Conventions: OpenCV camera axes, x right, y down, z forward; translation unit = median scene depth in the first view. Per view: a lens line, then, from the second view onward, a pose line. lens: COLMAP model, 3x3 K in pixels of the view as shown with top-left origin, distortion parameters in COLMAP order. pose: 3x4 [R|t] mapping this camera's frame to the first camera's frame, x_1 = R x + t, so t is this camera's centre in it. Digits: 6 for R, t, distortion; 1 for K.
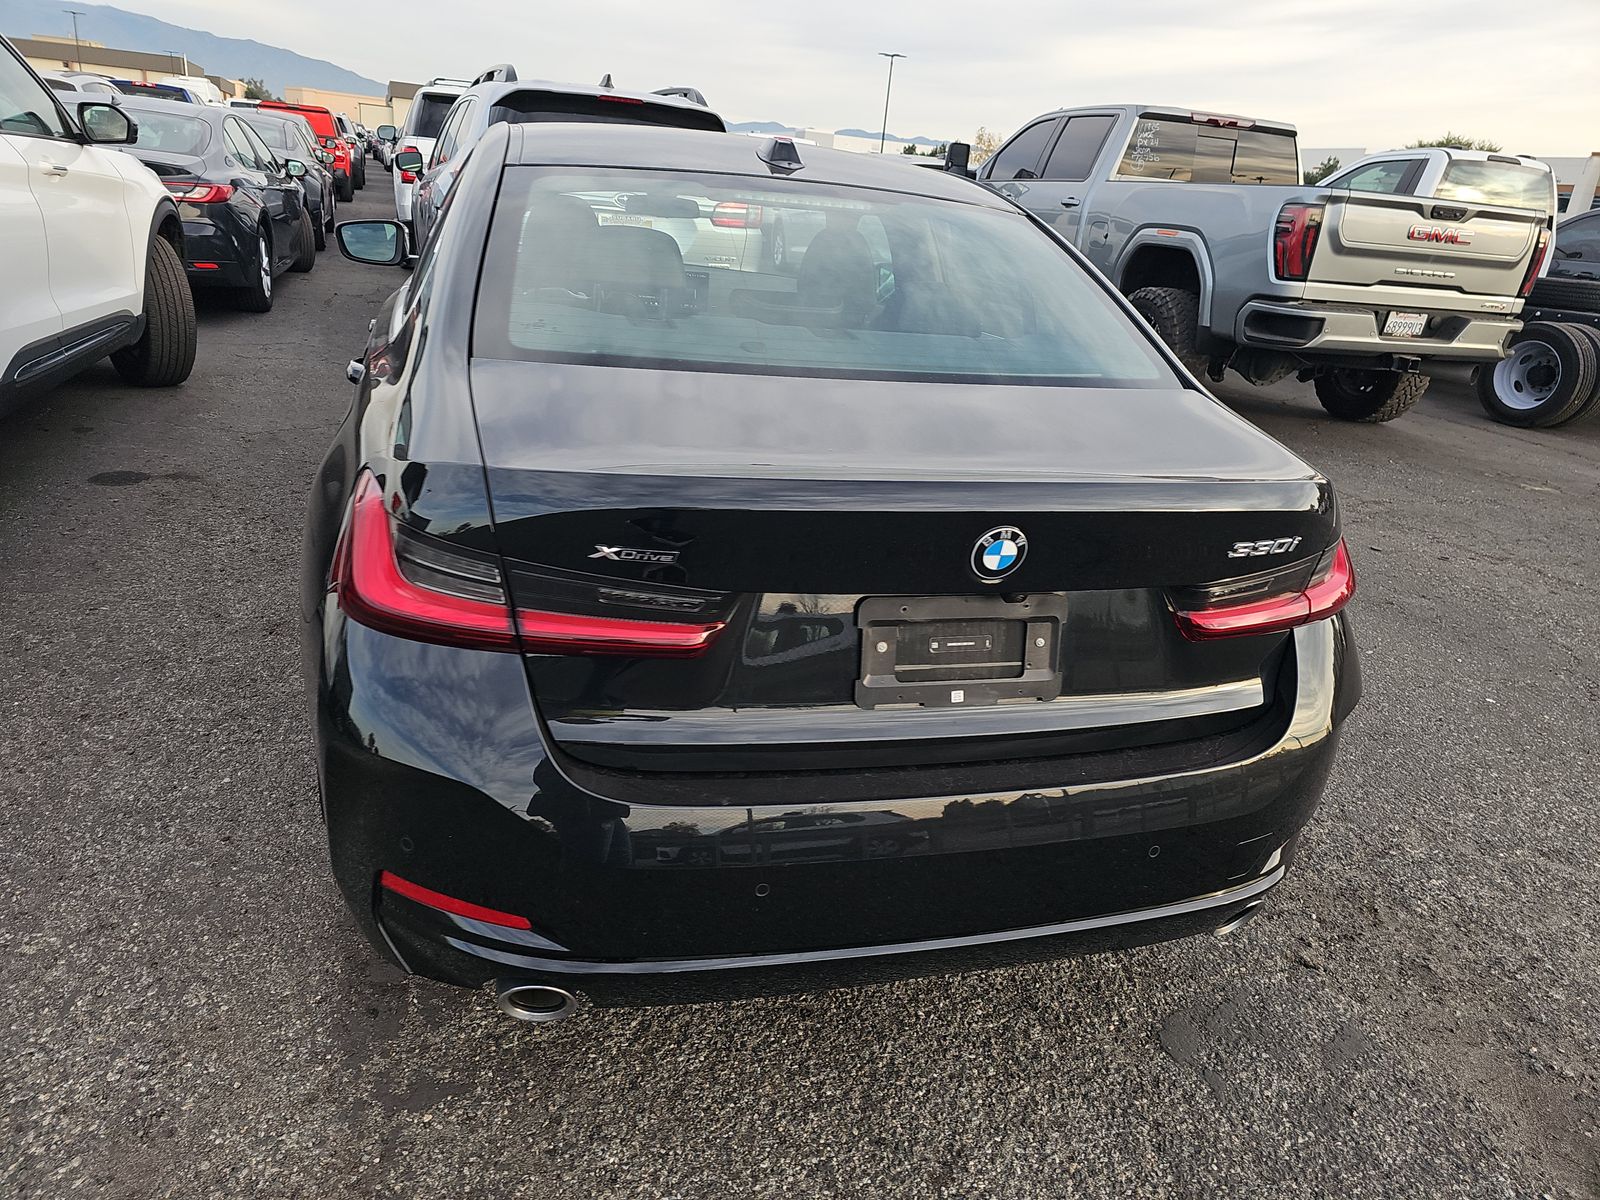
lens RADIAL K [[1090.7, 0, 769.3], [0, 1090.7, 593.4], [0, 0, 1]] dist [0.047193, -0.050331]
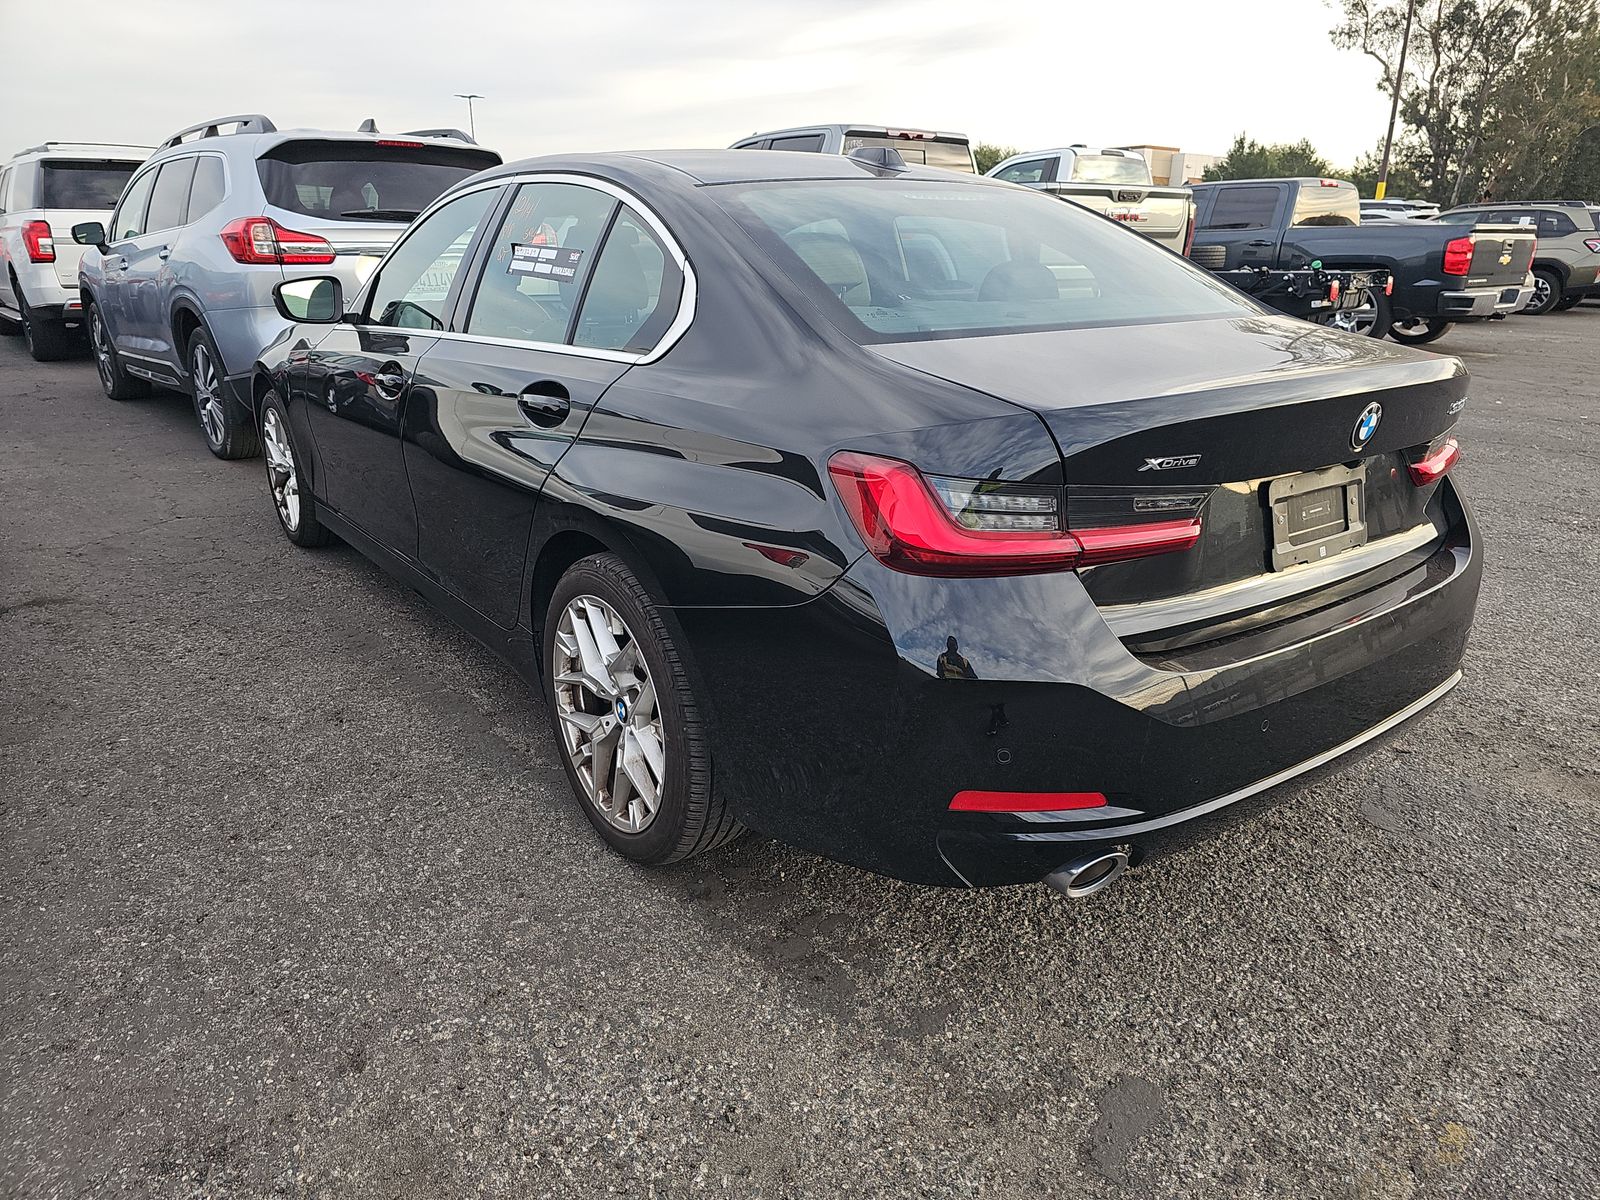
lens RADIAL K [[1088.0, 0, 827.6], [0, 1088.0, 602.3], [0, 0, 1]] dist [0.066430, -0.084202]
pose [[0.927024, -0.196795, 0.319217, -0.666265], [0.203137, 0.979055, 0.013660, 0.016391], [-0.315219, 0.052182, 0.947583, -0.015326]]
